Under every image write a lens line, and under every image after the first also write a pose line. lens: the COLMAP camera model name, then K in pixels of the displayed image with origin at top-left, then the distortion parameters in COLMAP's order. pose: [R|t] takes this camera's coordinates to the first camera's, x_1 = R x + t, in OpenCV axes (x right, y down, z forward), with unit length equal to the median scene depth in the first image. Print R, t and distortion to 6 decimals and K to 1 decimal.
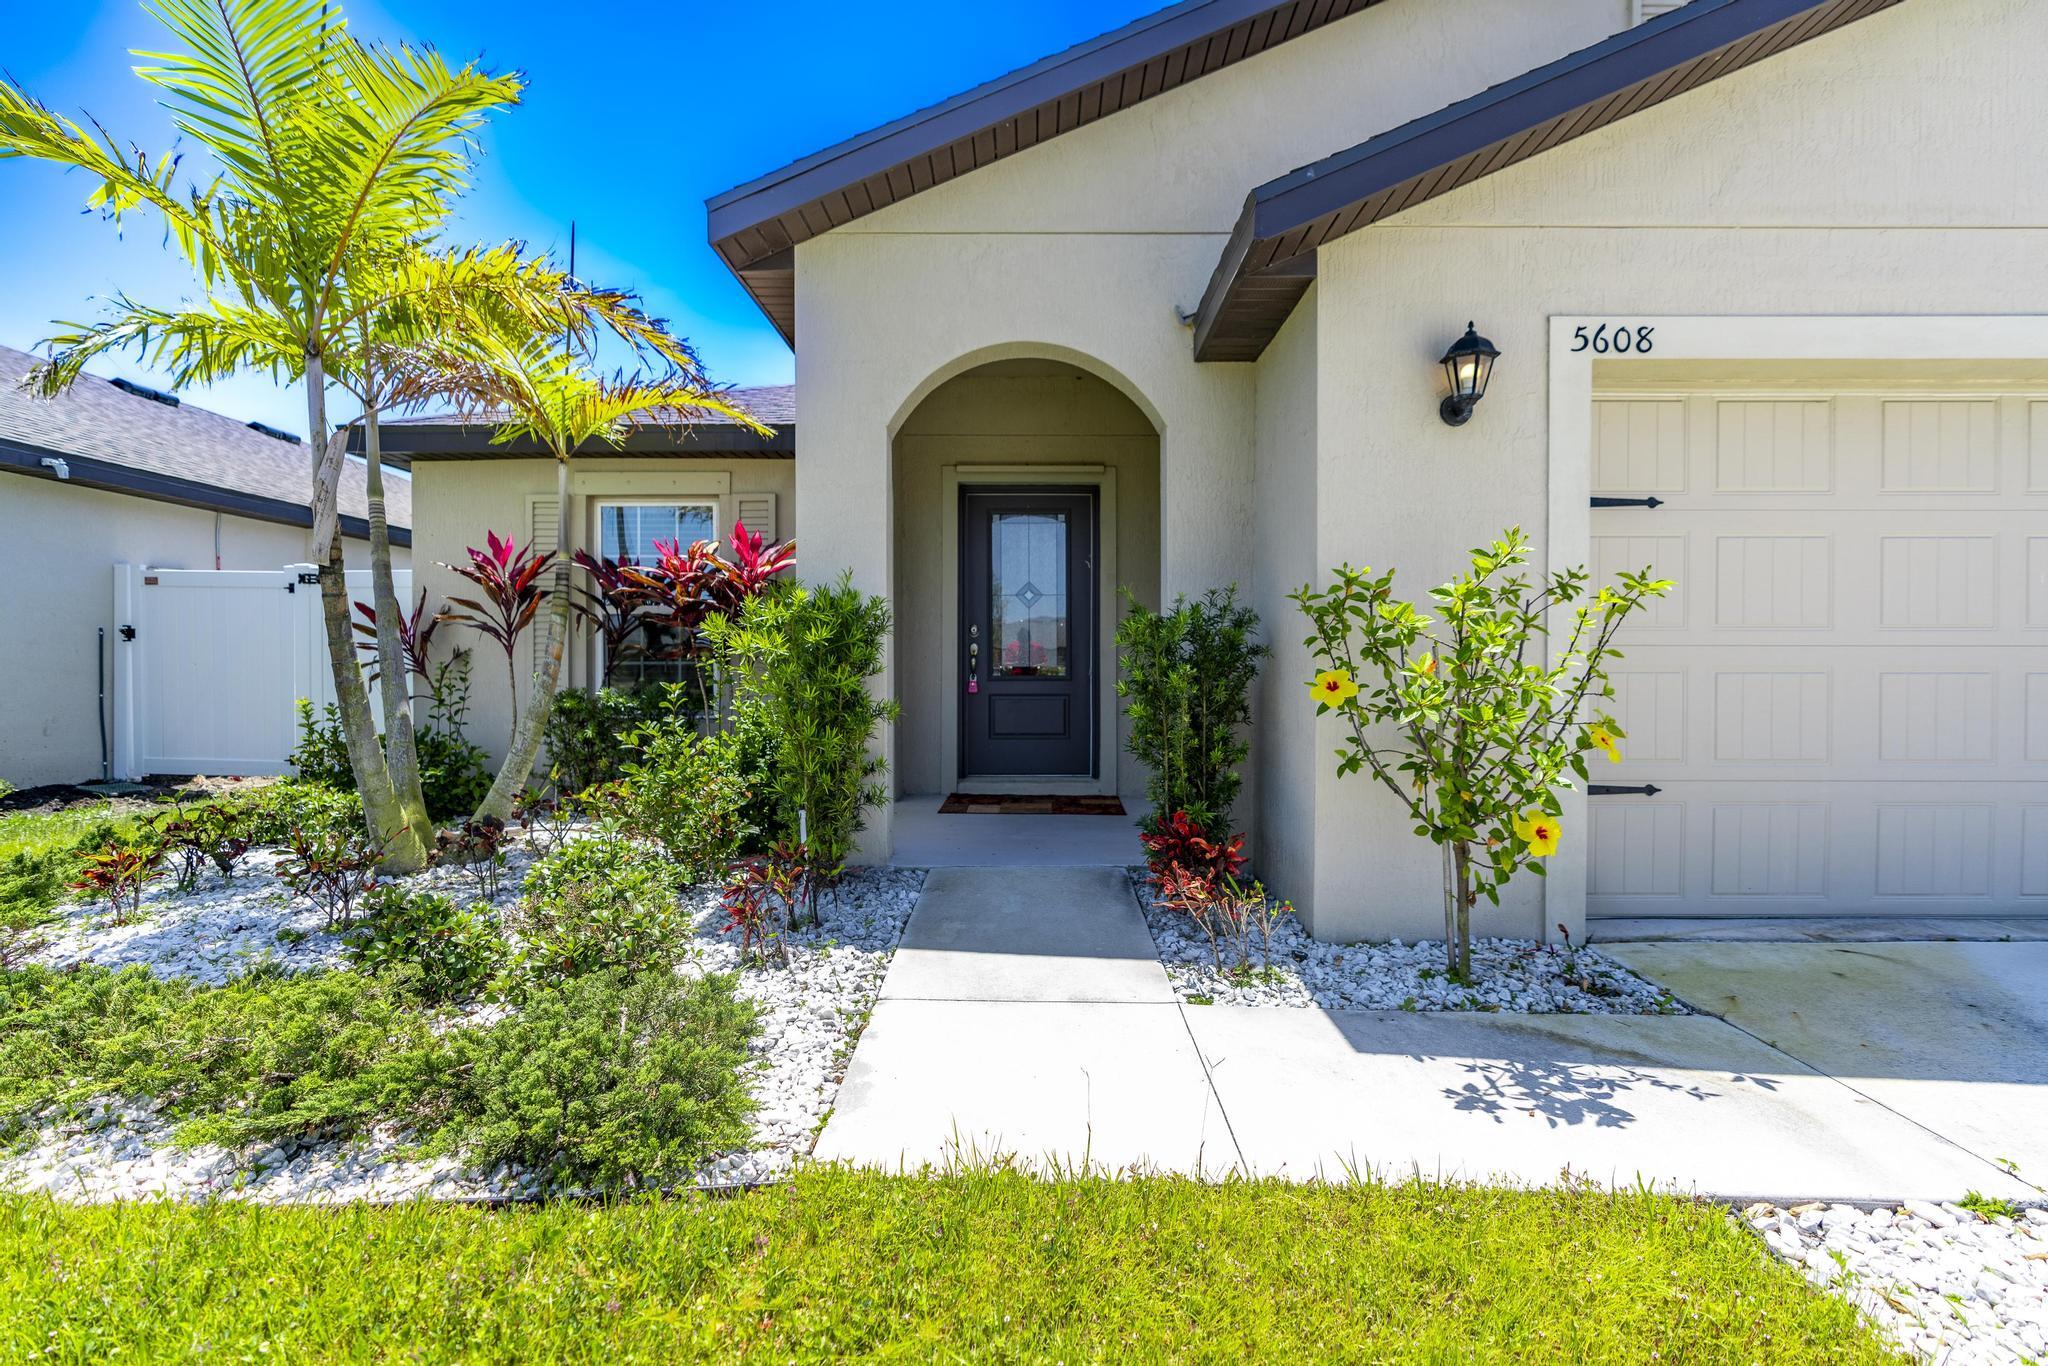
lens RADIAL K [[916.1, 0, 1025.5], [0, 916.1, 675.8], [0, 0, 1]] dist [-0.014193, 0.006687]
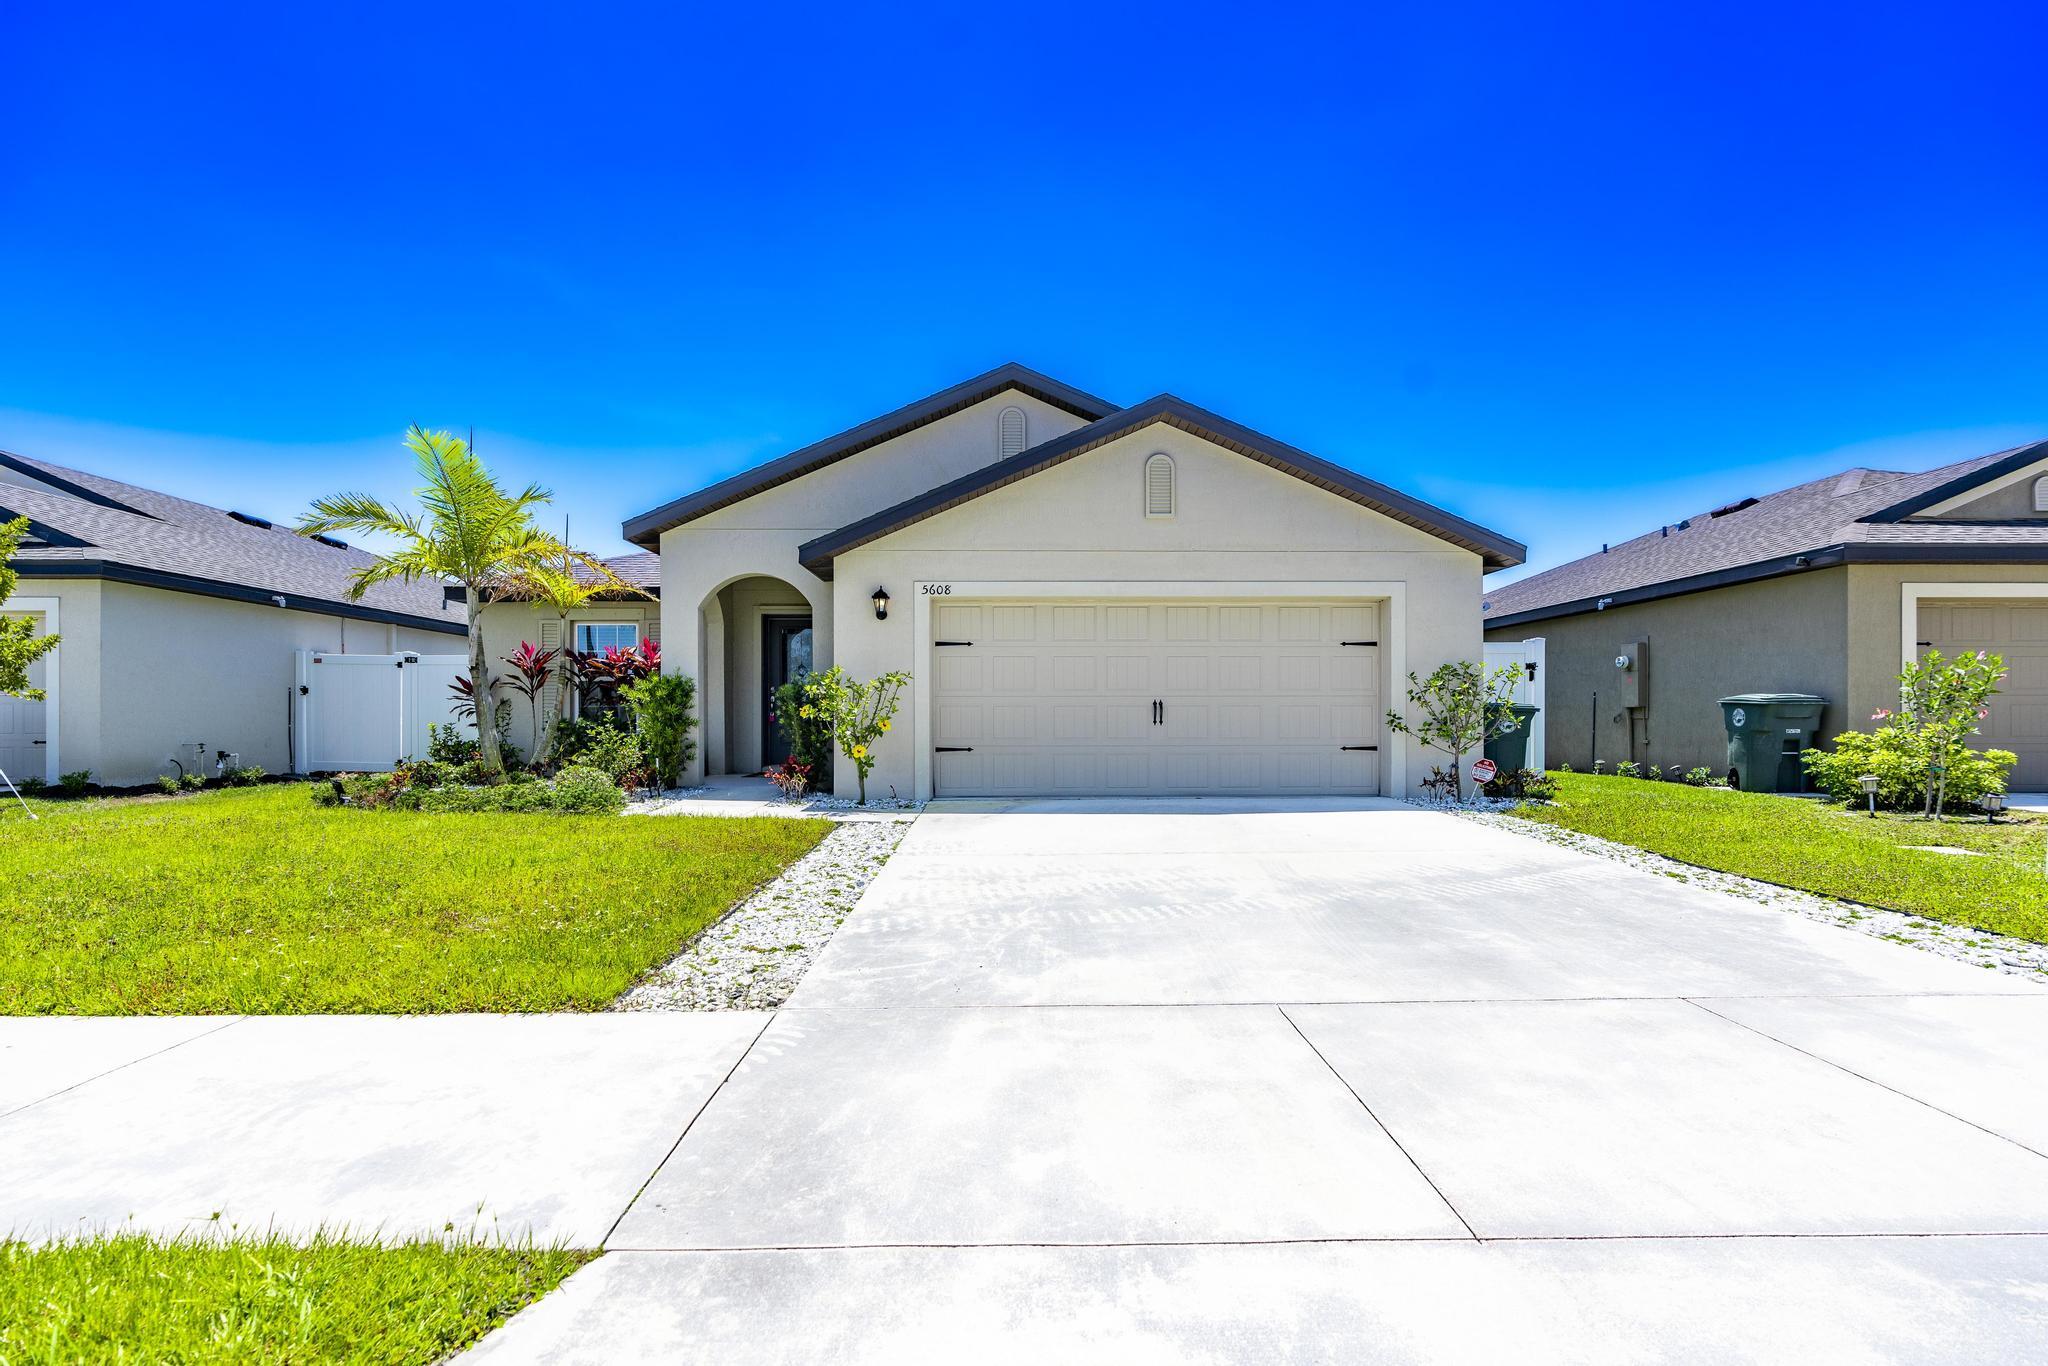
lens RADIAL K [[947.4, 0, 1028.8], [0, 947.4, 714.8], [0, 0, 1]] dist [-0.011150, 0.000437]
pose [[0.999738, -0.002063, 0.022776, 0.535941], [0.002392, 0.999893, -0.014411, 0.042781], [-0.022744, 0.014462, 0.999637, -1.230132]]
